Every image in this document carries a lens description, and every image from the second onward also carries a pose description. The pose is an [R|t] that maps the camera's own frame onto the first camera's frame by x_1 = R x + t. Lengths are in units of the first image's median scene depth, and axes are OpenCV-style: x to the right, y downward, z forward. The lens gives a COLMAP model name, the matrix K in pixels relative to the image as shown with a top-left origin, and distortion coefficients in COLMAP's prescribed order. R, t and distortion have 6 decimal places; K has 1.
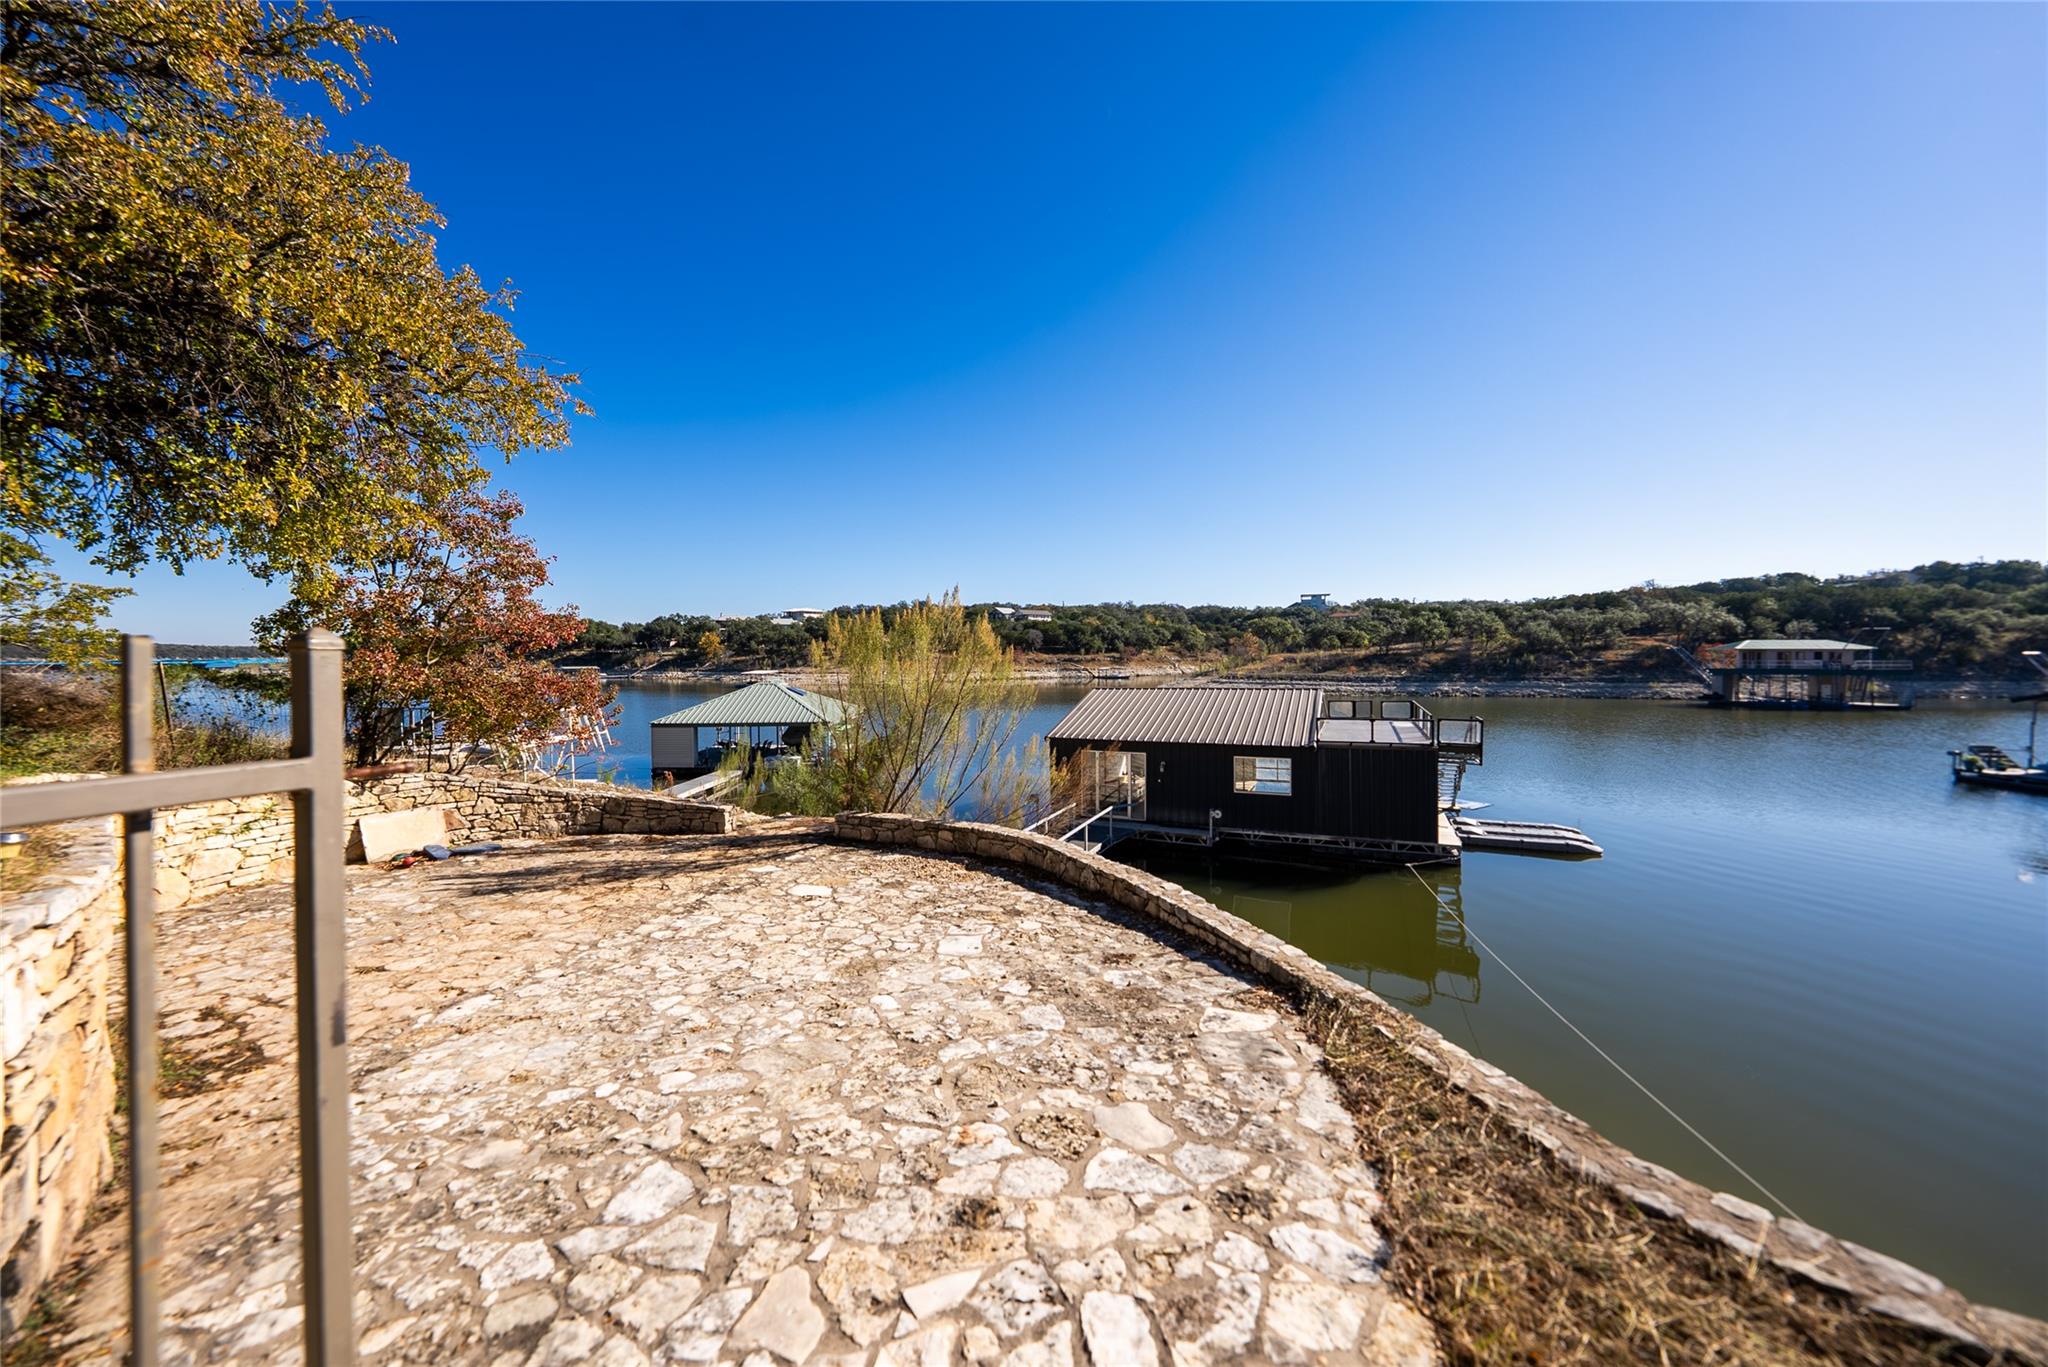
lens RADIAL K [[737.5, 0, 1027.9], [0, 737.5, 672.3], [0, 0, 1]] dist [-0.021856, 0.000114]
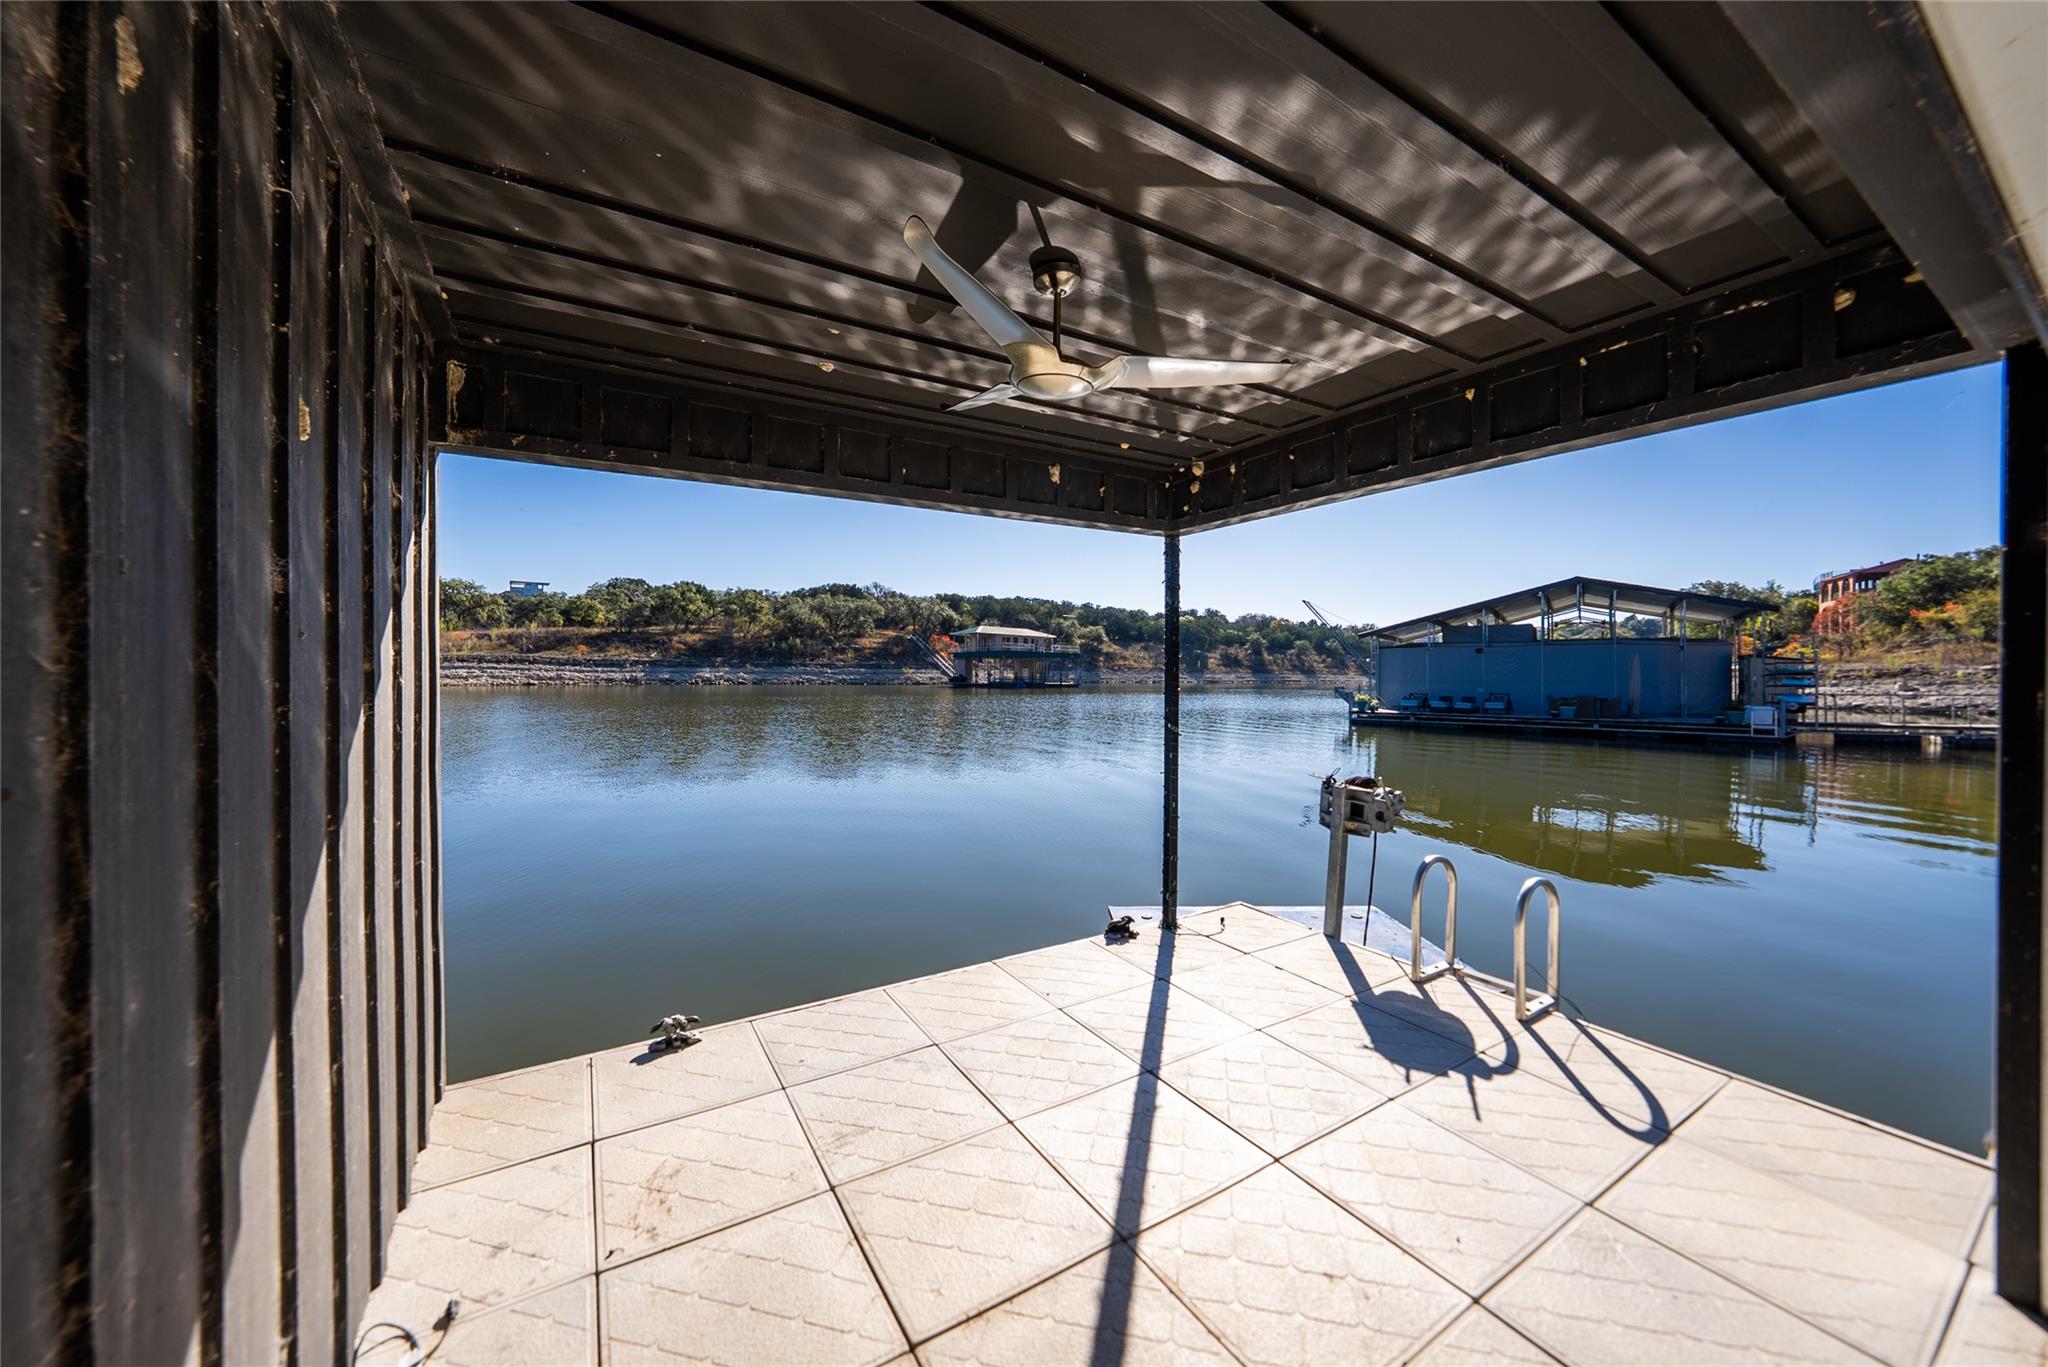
lens RADIAL K [[731.5, 0, 1029.5], [0, 731.5, 673.3], [0, 0, 1]] dist [-0.025036, 0.004976]
pose [[0.561501, 0.007559, 0.827442, 0.110532], [0.004092, 0.999921, -0.011912, 0.030012], [-0.827466, 0.010074, 0.561425, 0.260064]]
